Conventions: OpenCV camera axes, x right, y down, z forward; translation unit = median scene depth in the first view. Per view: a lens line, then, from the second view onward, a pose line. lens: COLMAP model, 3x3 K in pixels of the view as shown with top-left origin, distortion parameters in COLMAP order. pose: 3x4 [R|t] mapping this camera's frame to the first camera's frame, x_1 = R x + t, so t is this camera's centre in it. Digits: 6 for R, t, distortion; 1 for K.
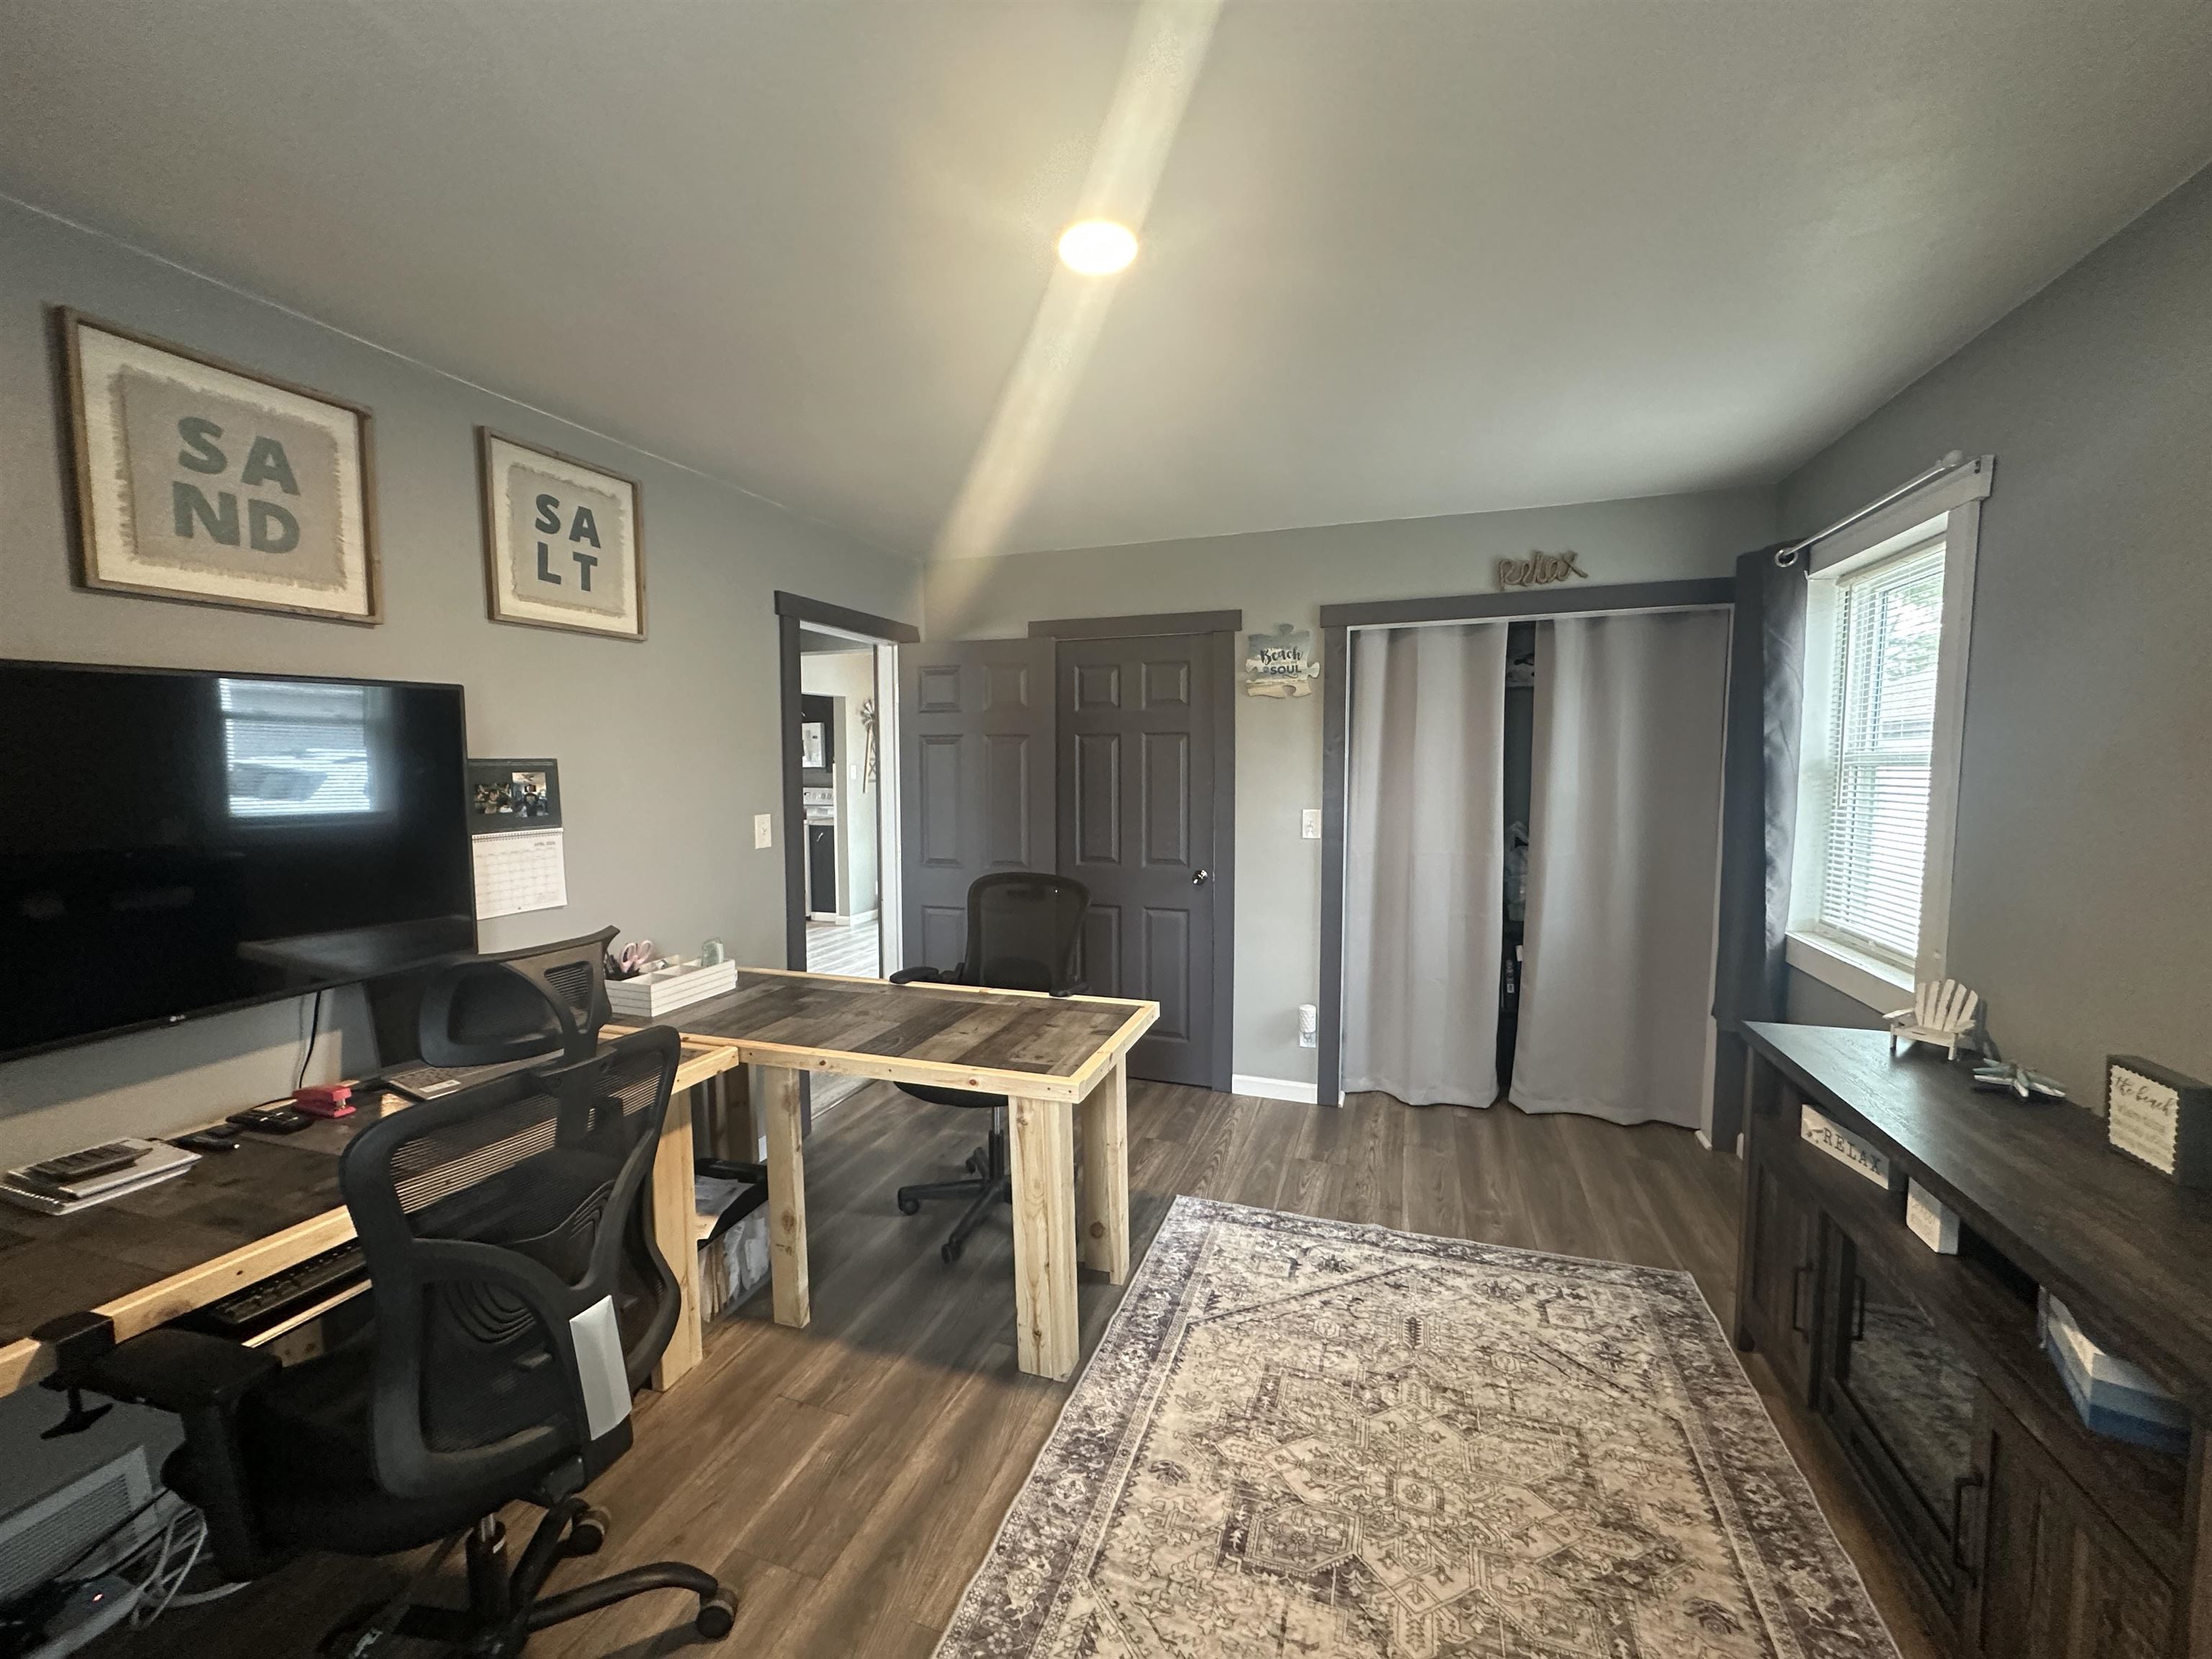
lens RADIAL K [[882.2, 0, 1103.3], [0, 882.2, 828.1], [0, 0, 1]] dist [-0.000609, 0.000488]
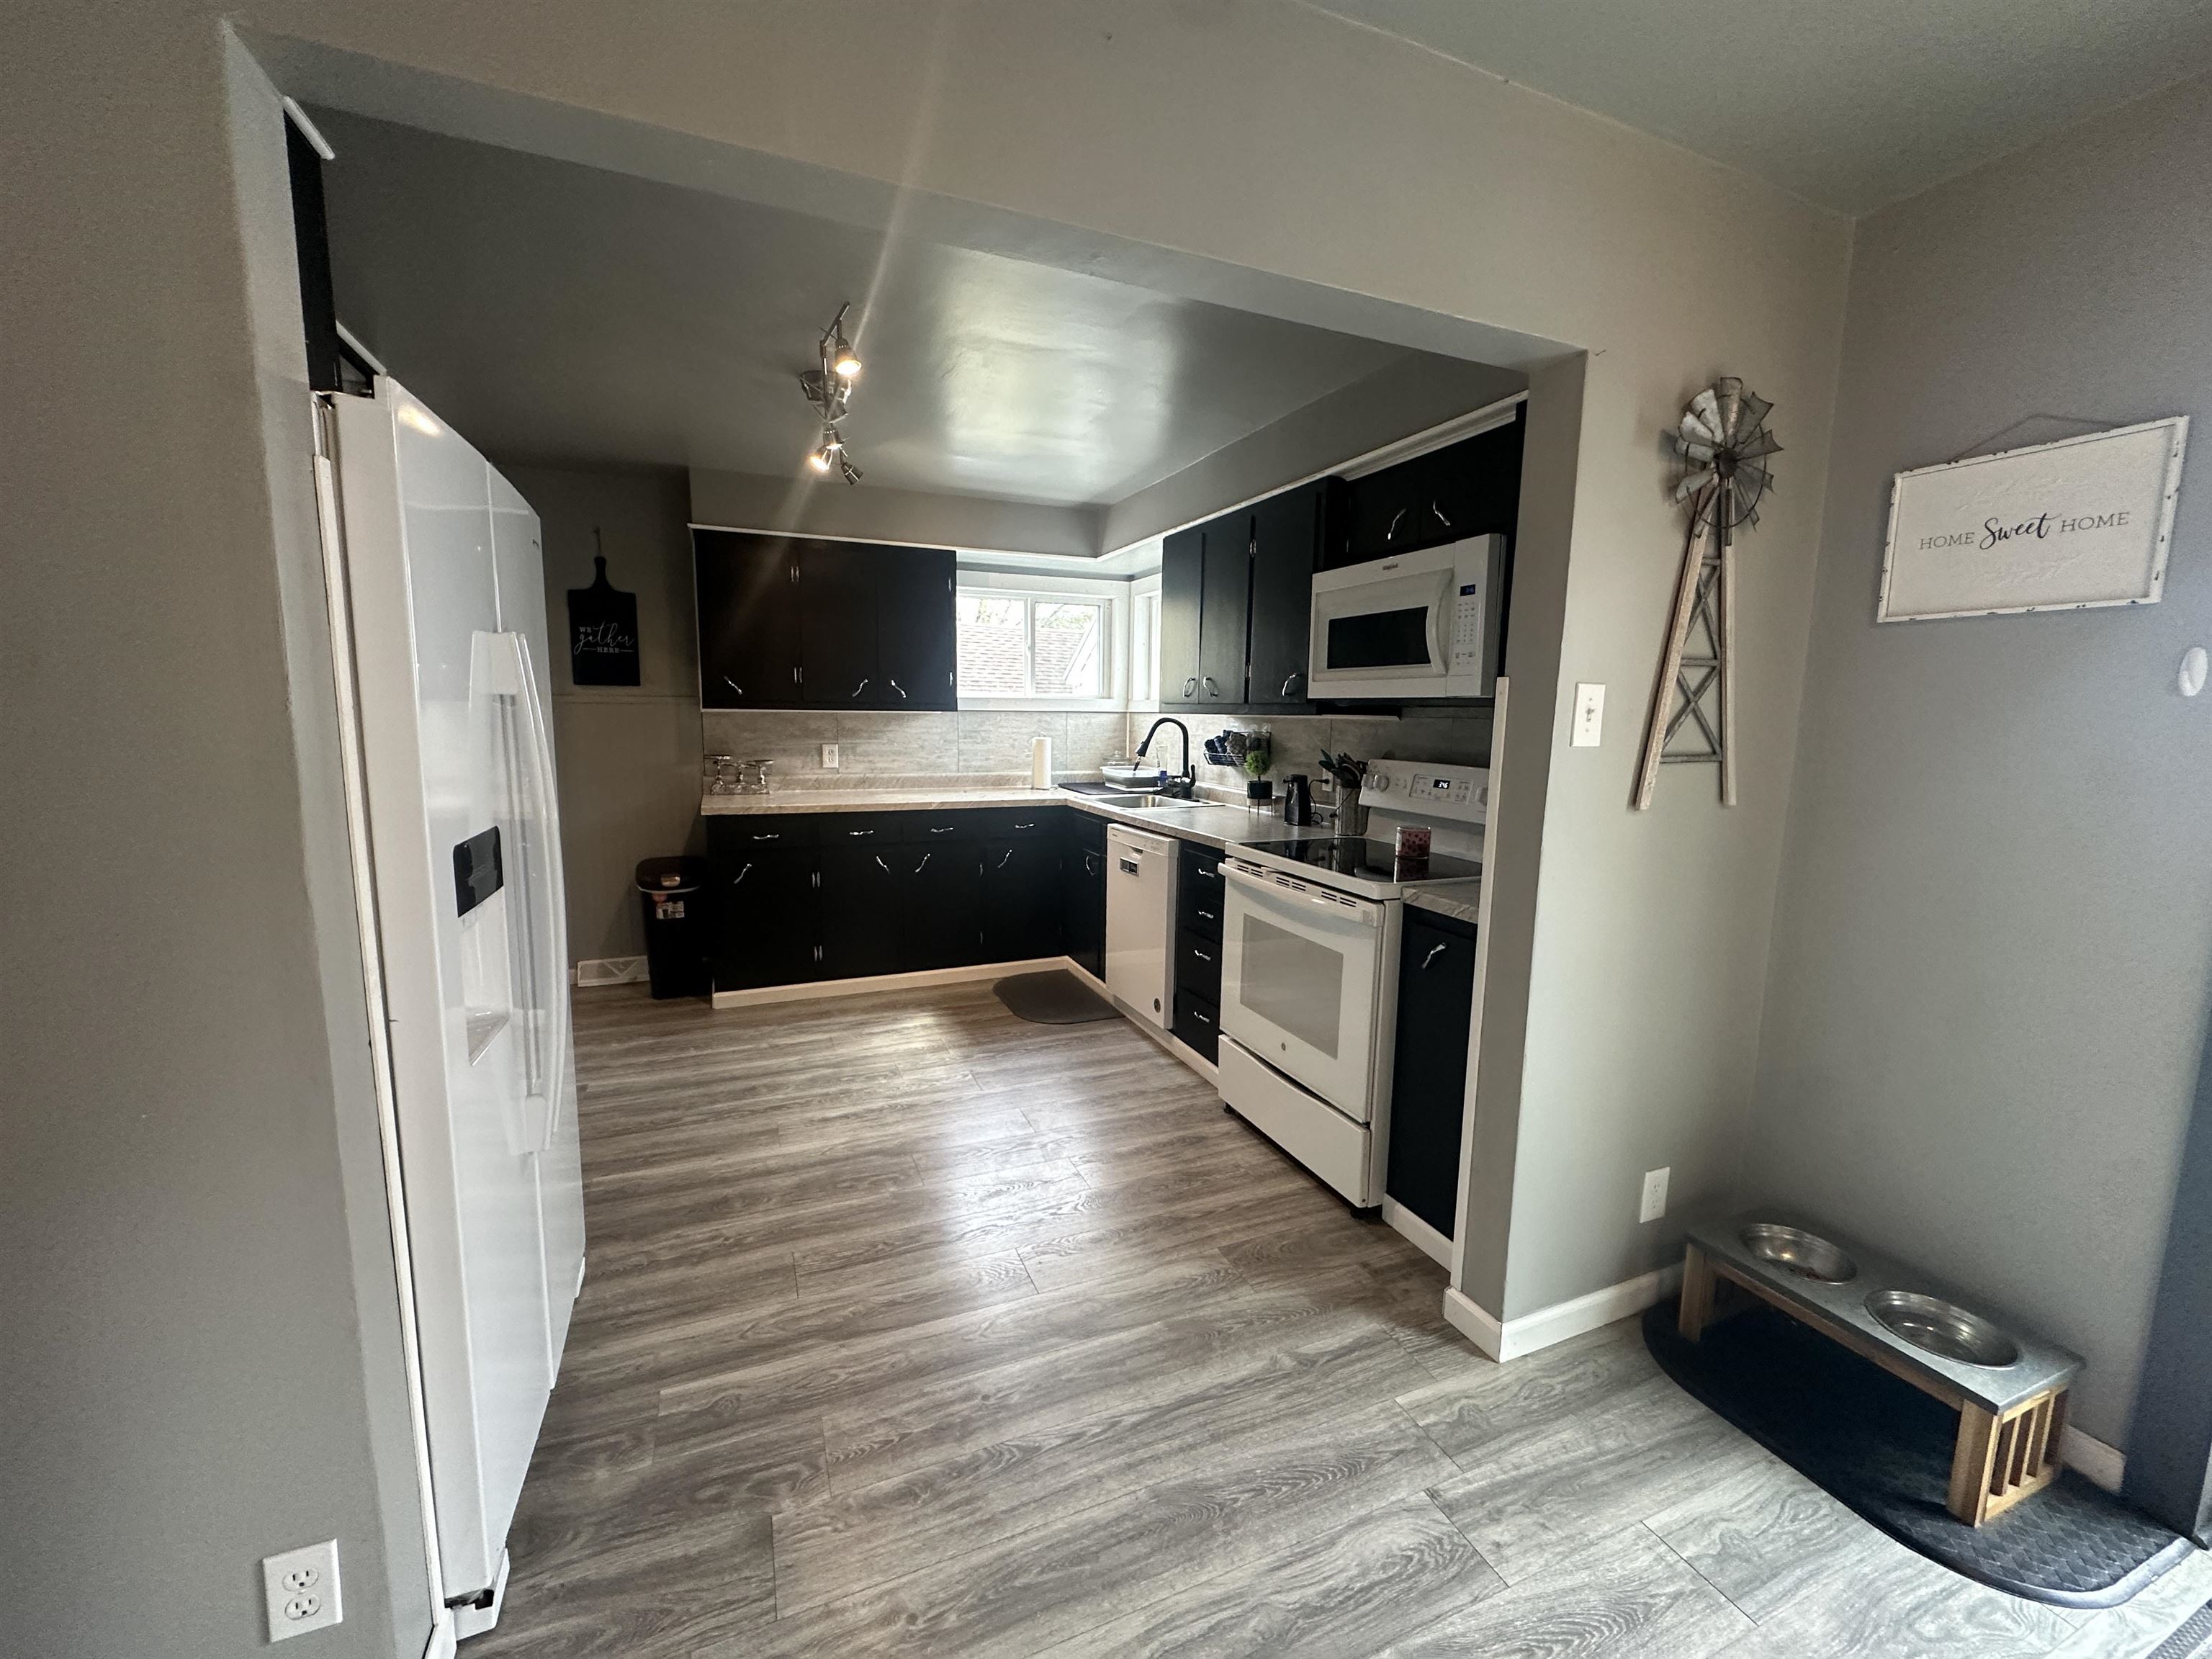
lens RADIAL K [[882.2, 0, 1103.3], [0, 882.2, 828.1], [0, 0, 1]] dist [-0.000609, 0.000488]
pose [[0.668714, 0.115665, -0.734468, -0.723857], [-0.074140, 0.993276, 0.088920, -0.168823], [0.739814, -0.005008, 0.672792, 2.770490]]
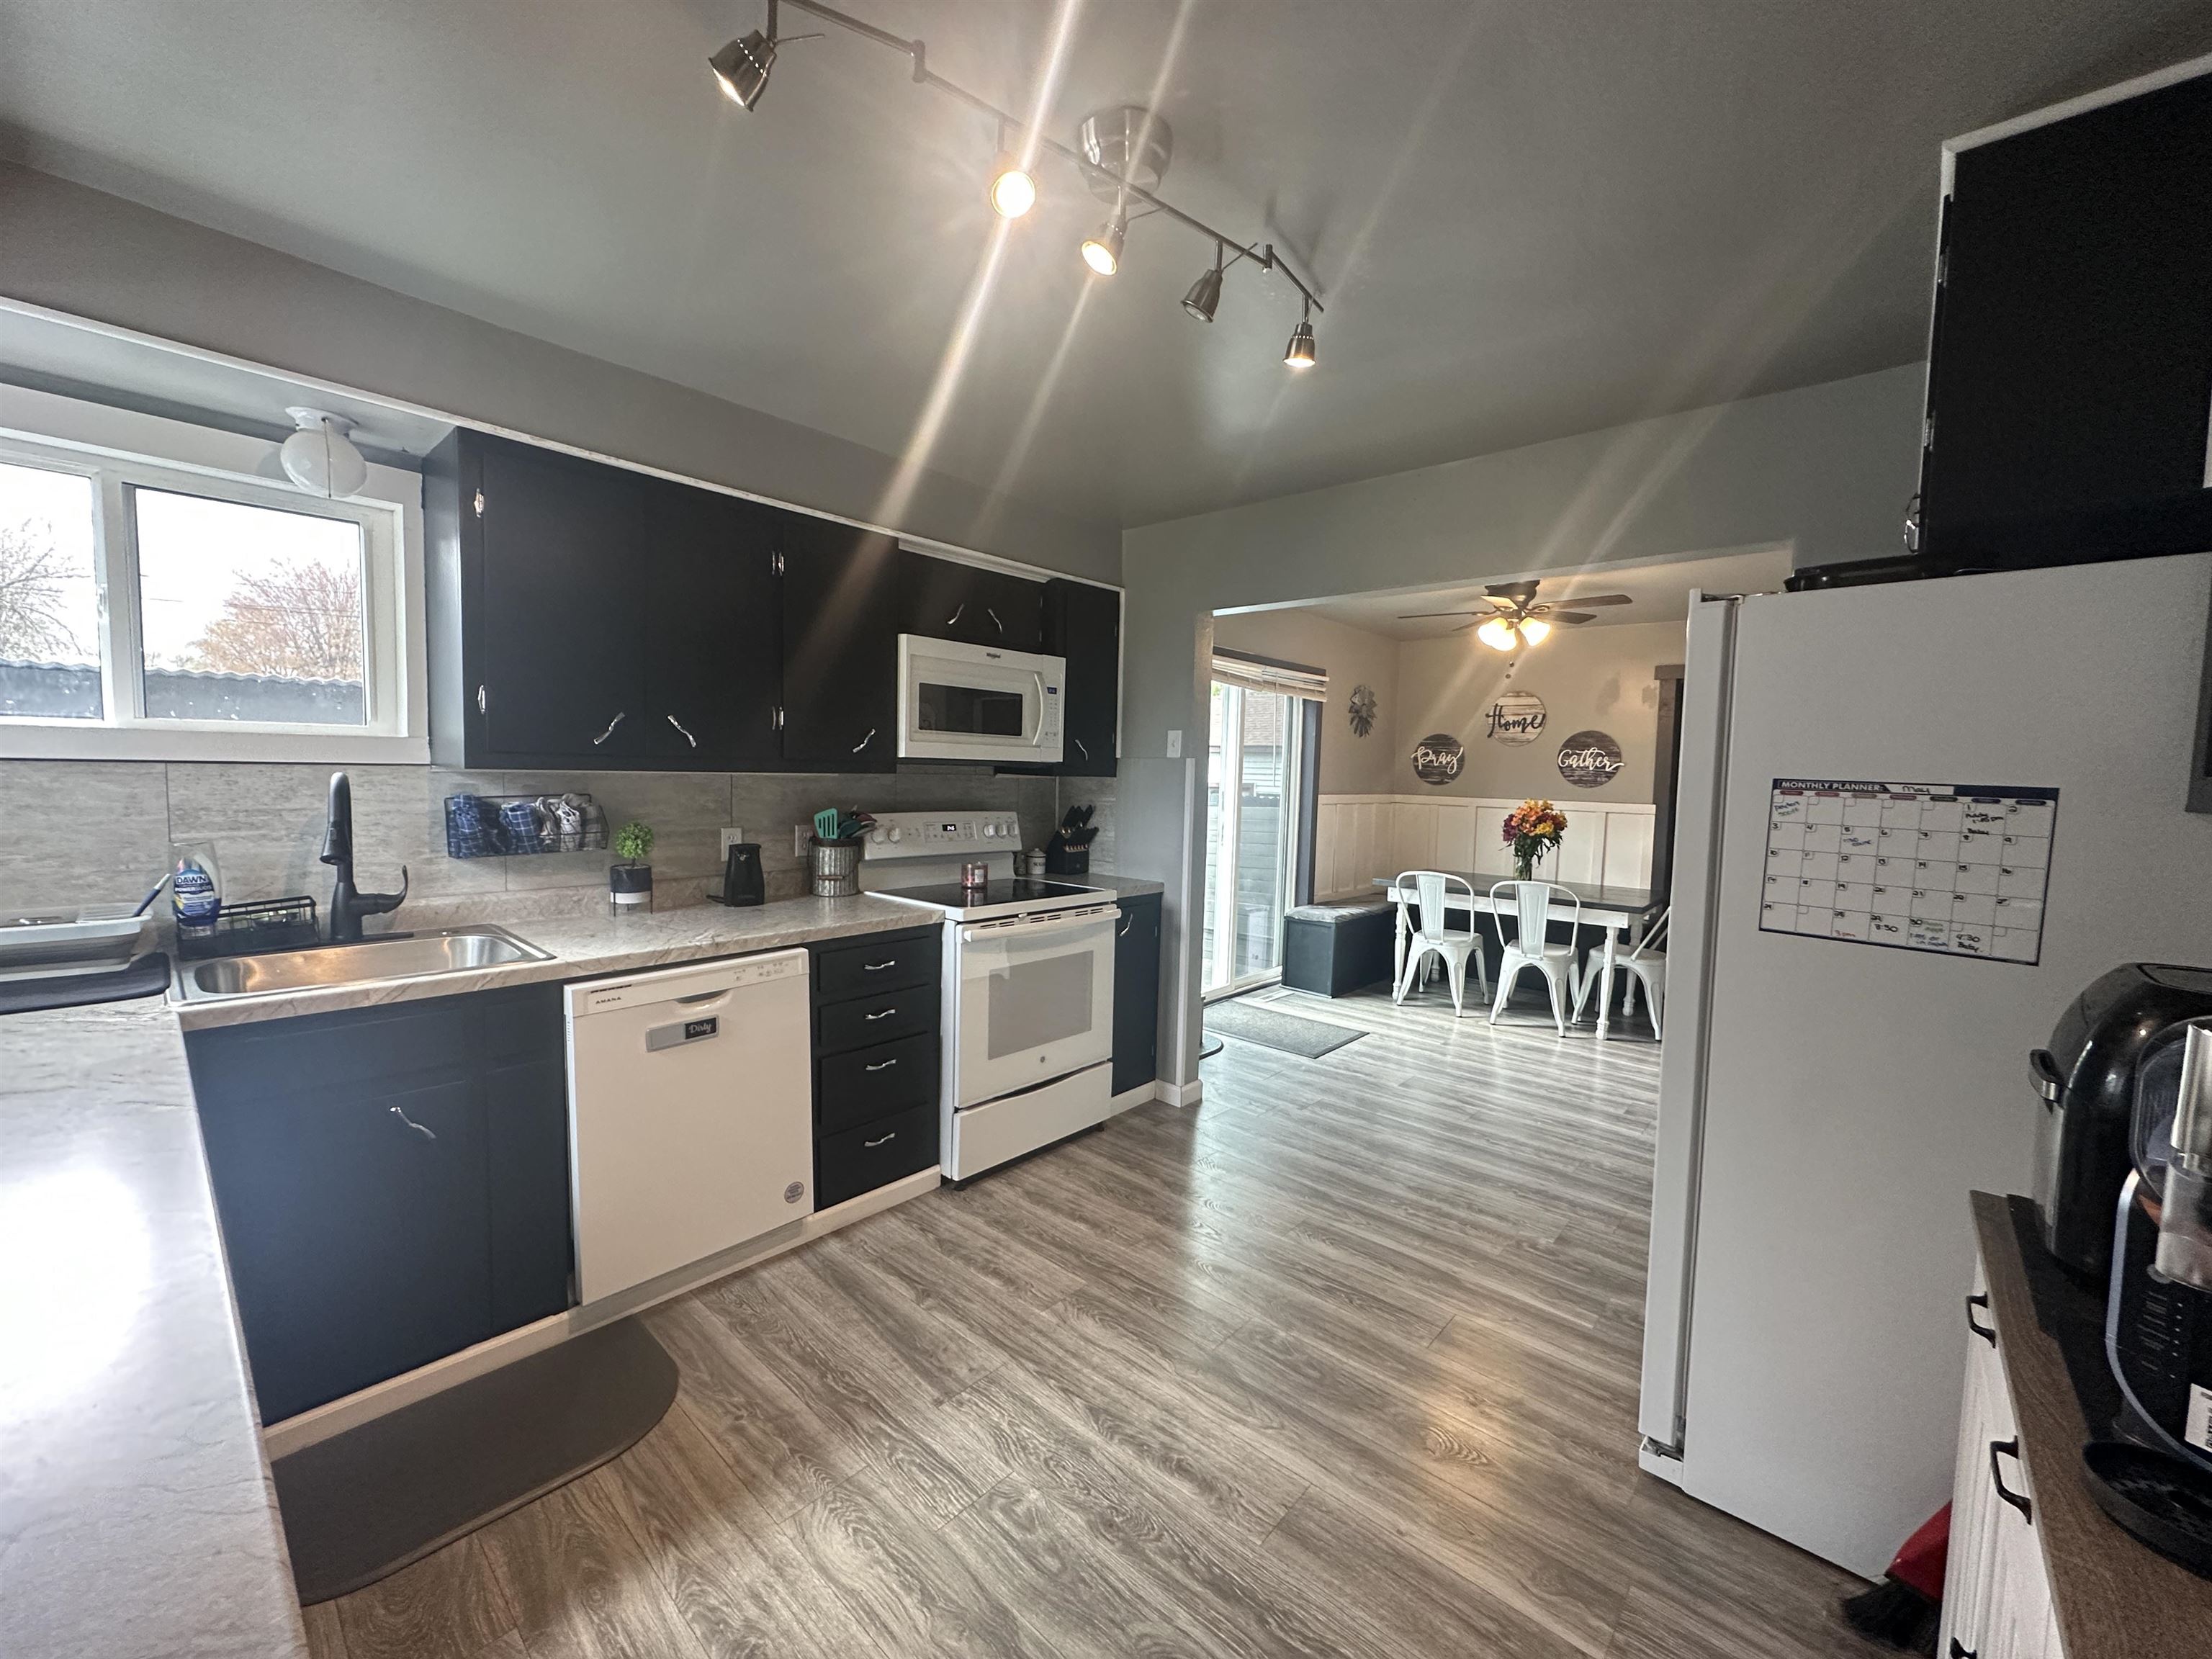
lens RADIAL K [[882.2, 0, 1103.3], [0, 882.2, 828.1], [0, 0, 1]] dist [-0.000609, 0.000488]
pose [[0.390274, -0.045561, 0.919571, -2.688893], [0.042609, 0.998598, 0.031393, -0.191572], [-0.919712, 0.026930, 0.391668, 3.121189]]
